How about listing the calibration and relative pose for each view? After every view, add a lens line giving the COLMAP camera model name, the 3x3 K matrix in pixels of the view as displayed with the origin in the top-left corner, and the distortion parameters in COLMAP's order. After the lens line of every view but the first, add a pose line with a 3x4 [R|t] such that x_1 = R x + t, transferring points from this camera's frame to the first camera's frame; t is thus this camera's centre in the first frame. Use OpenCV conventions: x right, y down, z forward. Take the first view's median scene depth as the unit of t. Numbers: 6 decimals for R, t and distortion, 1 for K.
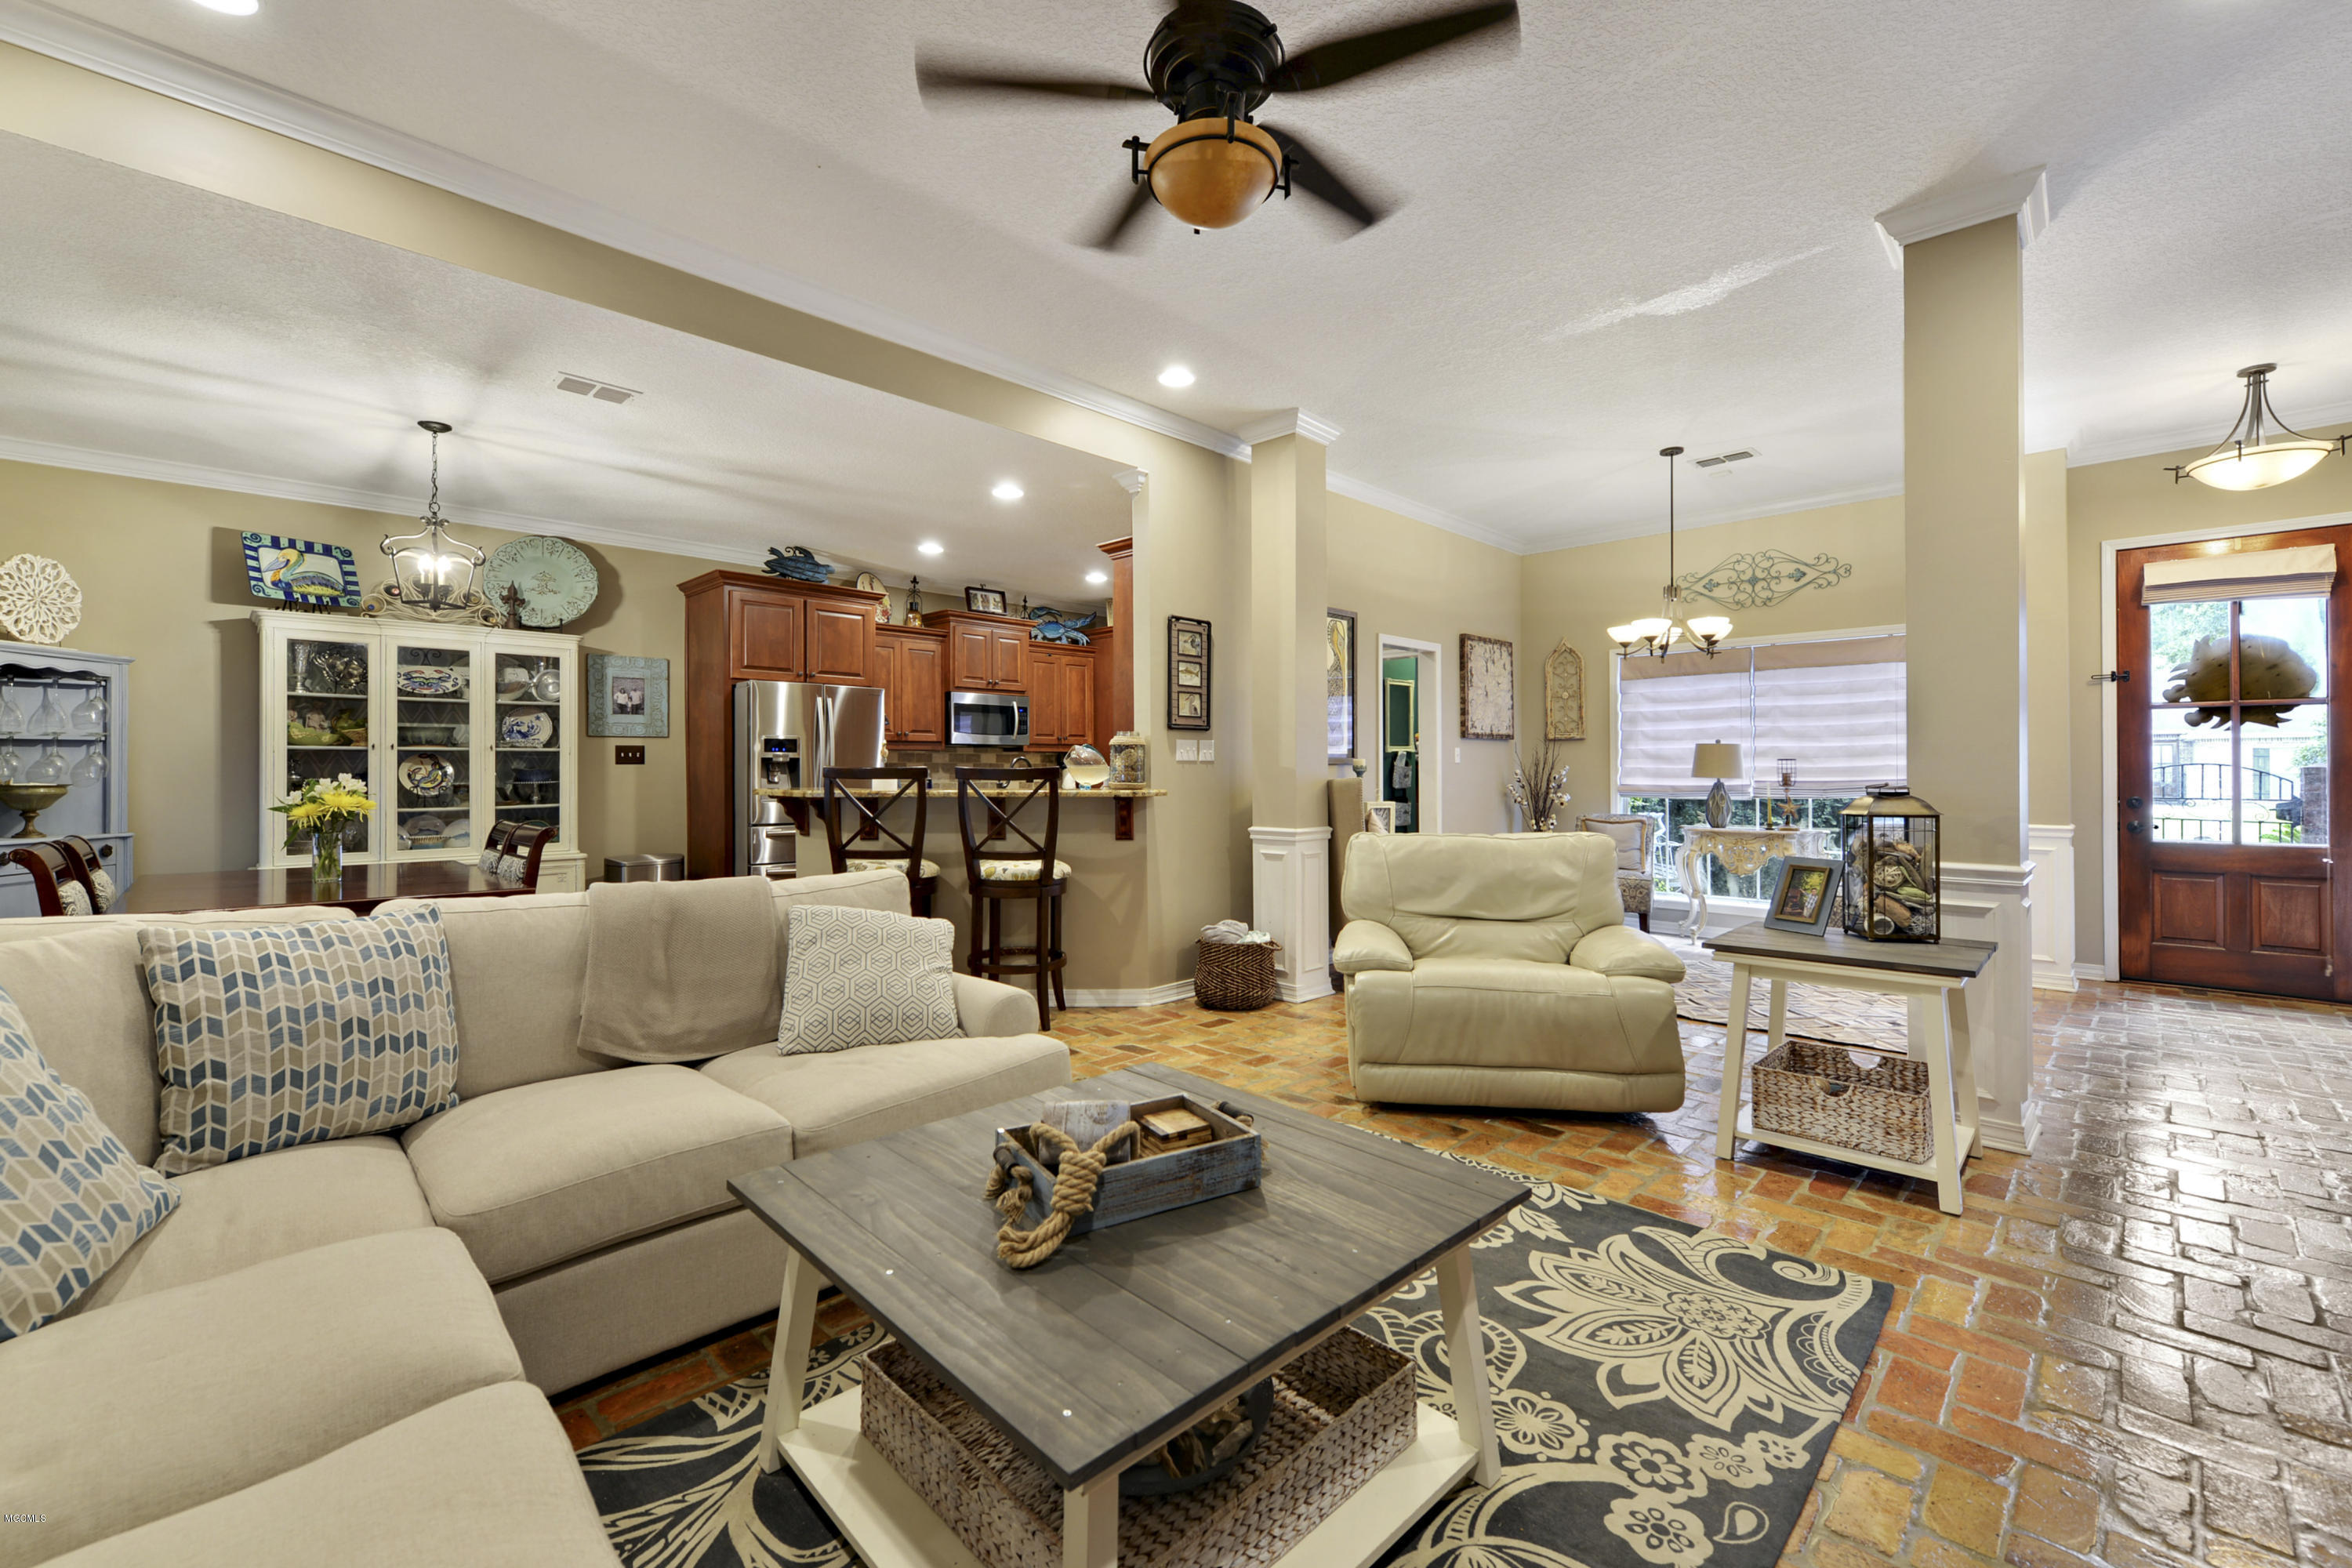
lens RADIAL K [[972.1, 0, 1190.1], [0, 972.1, 771.7], [0, 0, 1]] dist [-0.003175, -0.000760]
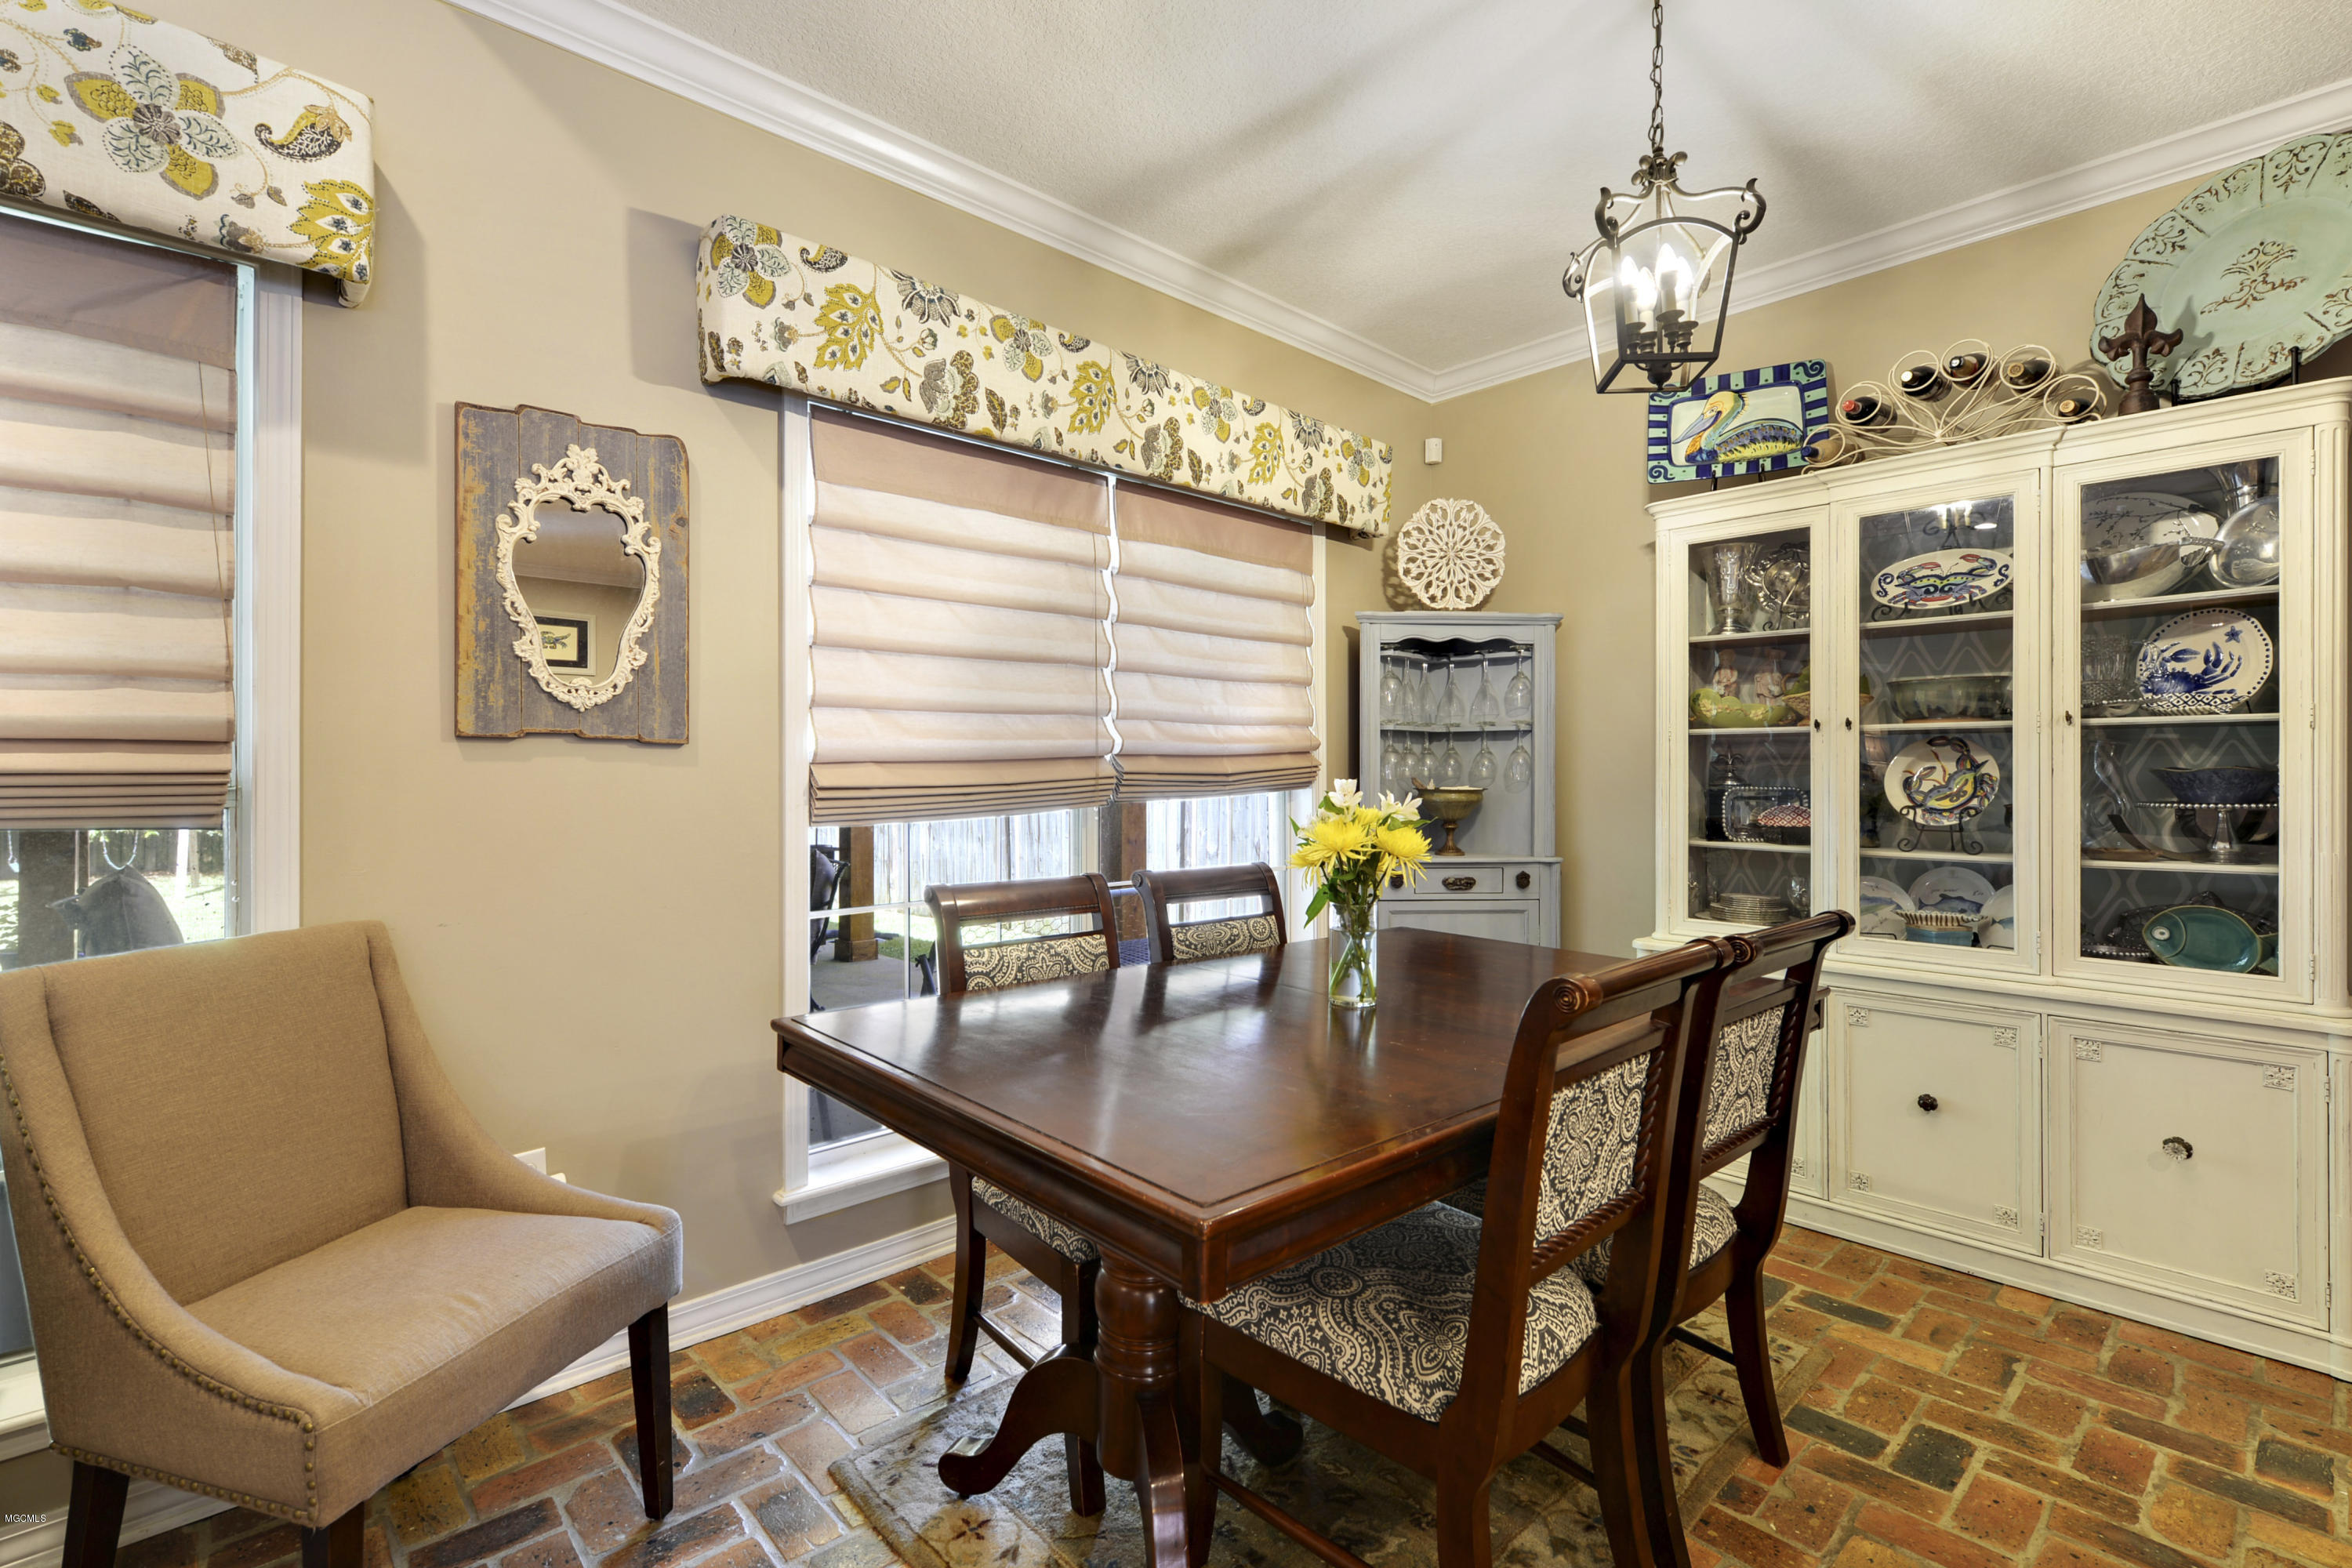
lens RADIAL K [[1071.6, 0, 1174.4], [0, 1071.6, 767.4], [0, 0, 1]] dist [0.003895, -0.000890]
pose [[-0.081831, -0.001596, -0.996645, -0.262882], [-0.003727, 0.999992, -0.001295, -0.001858], [0.996639, 0.003609, -0.081837, 0.739110]]
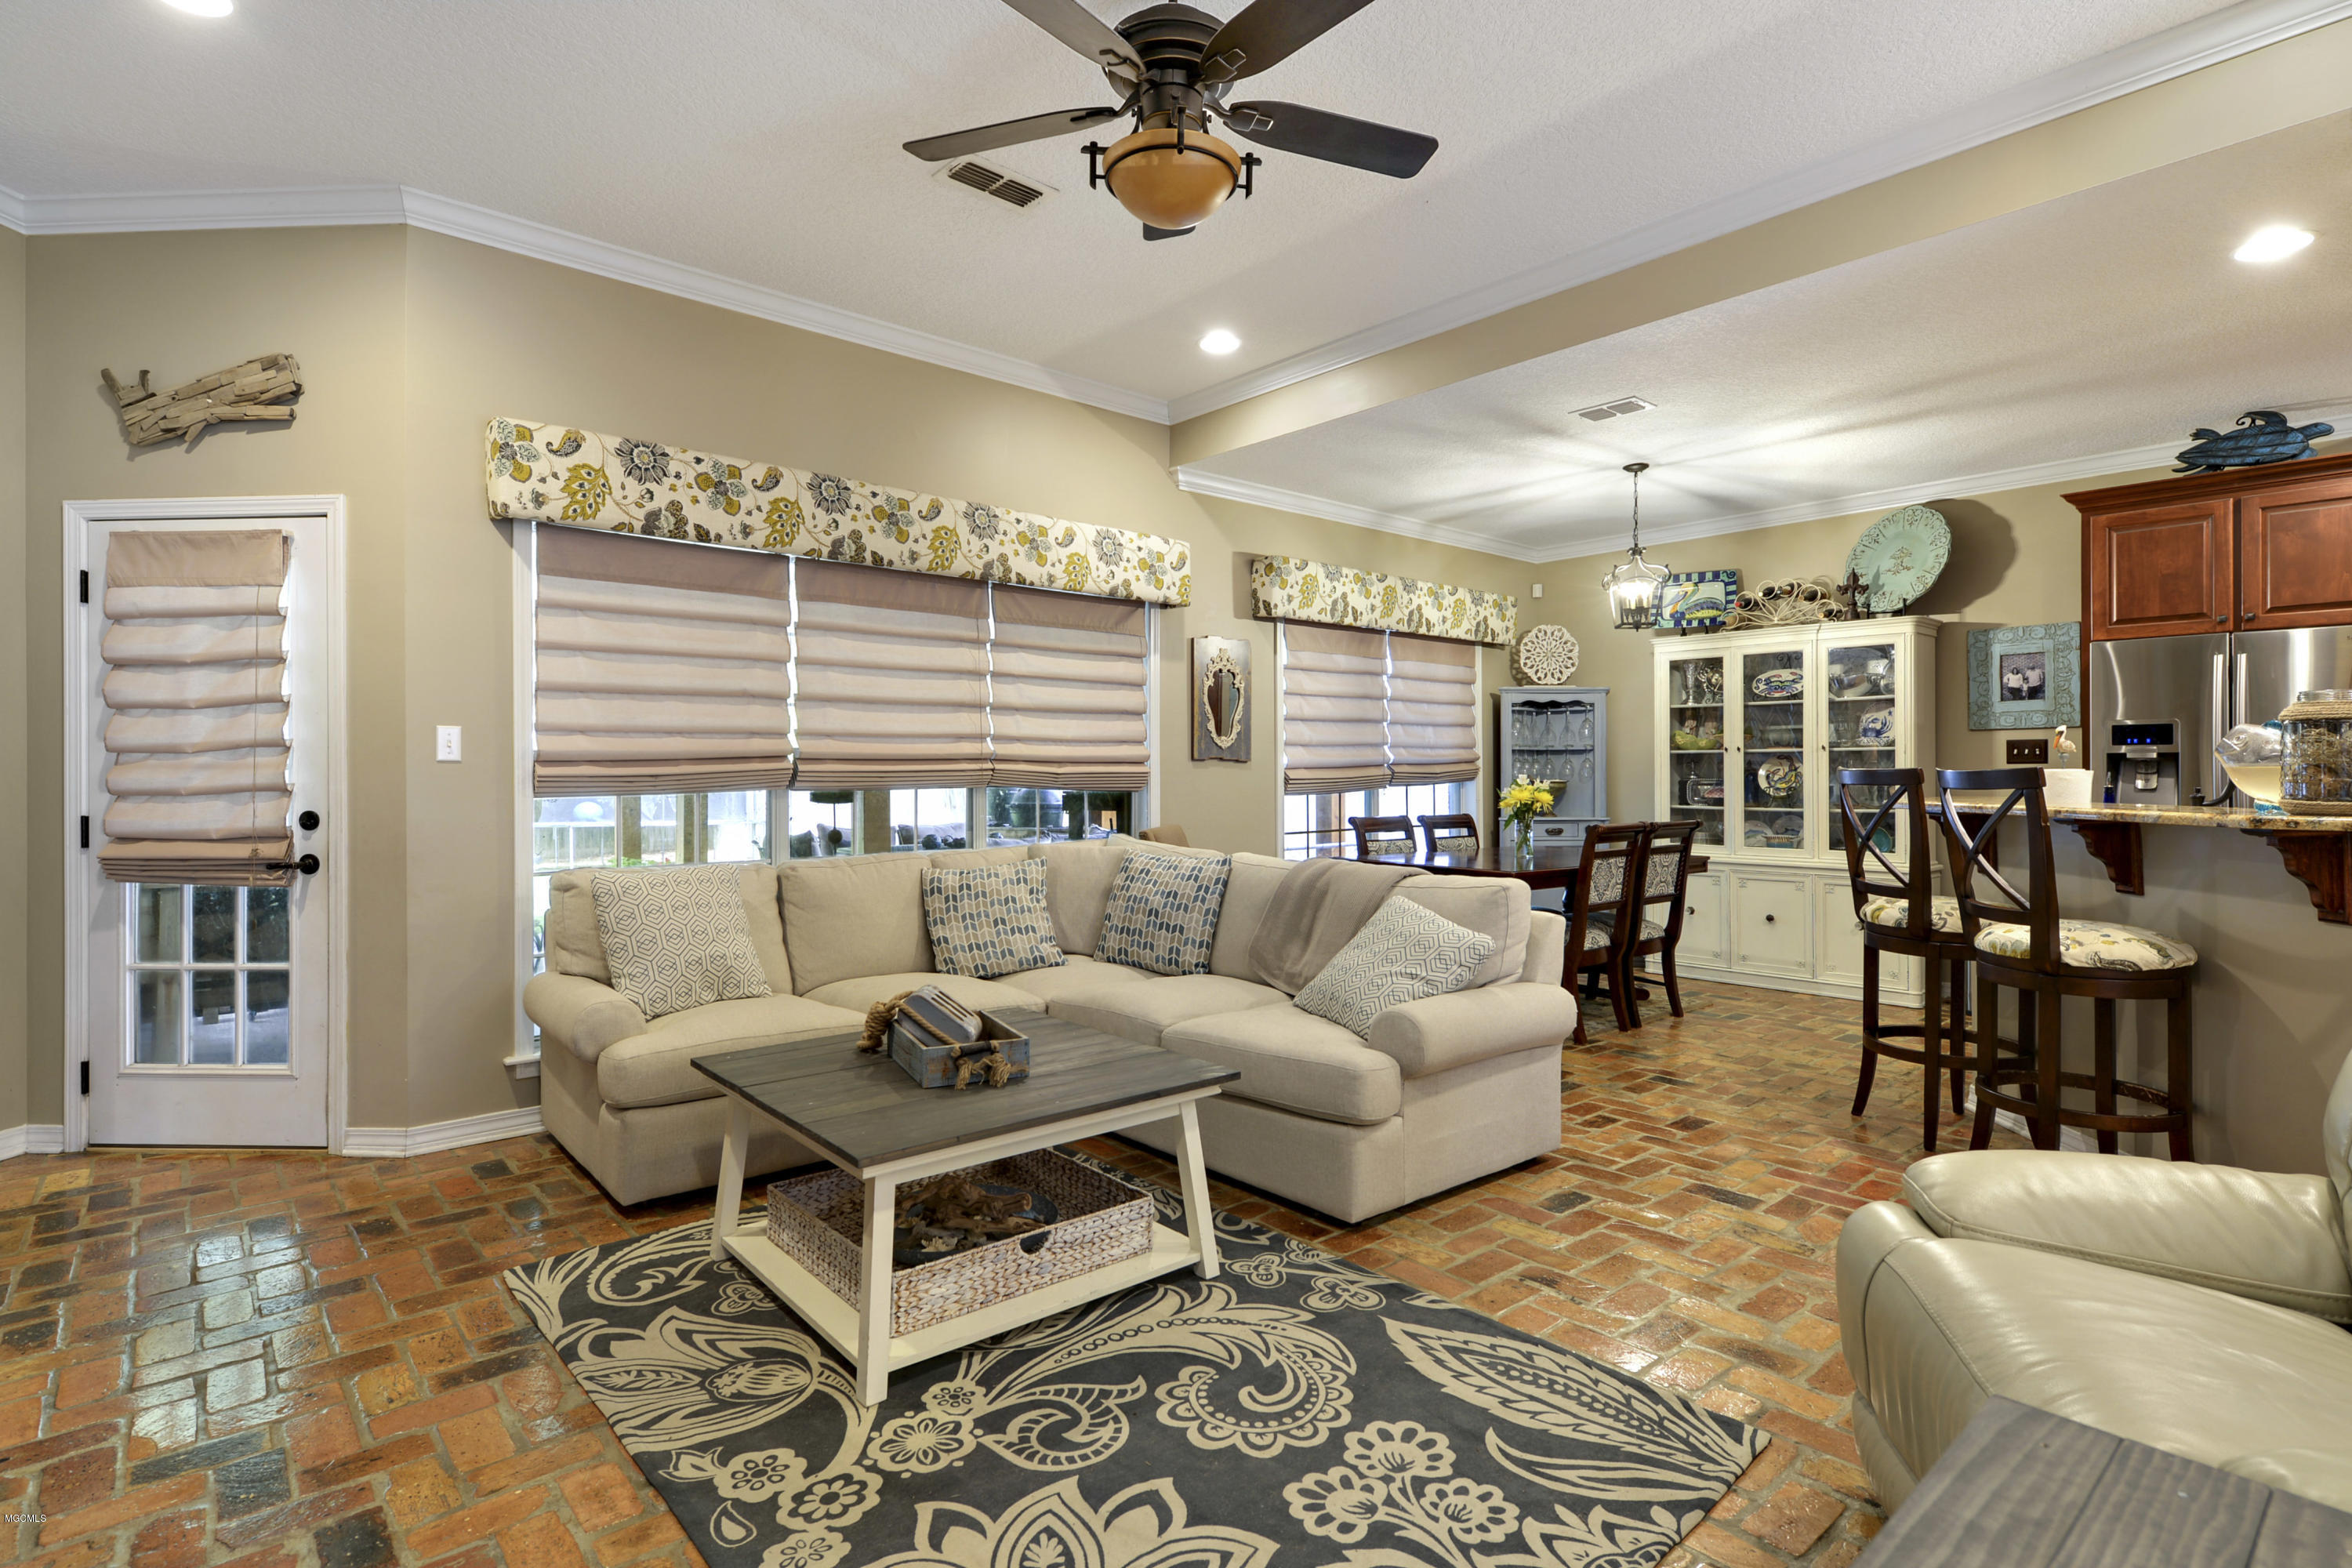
lens RADIAL K [[1217.0, 0, 1176.9], [0, 1217.0, 763.1], [0, 0, 1]] dist [0.024889, -0.001273]
pose [[-0.096691, -0.005183, -0.995301, 0.613146], [-0.000682, 0.999987, -0.005142, -0.003613], [0.995314, 0.000182, -0.096693, 0.538704]]
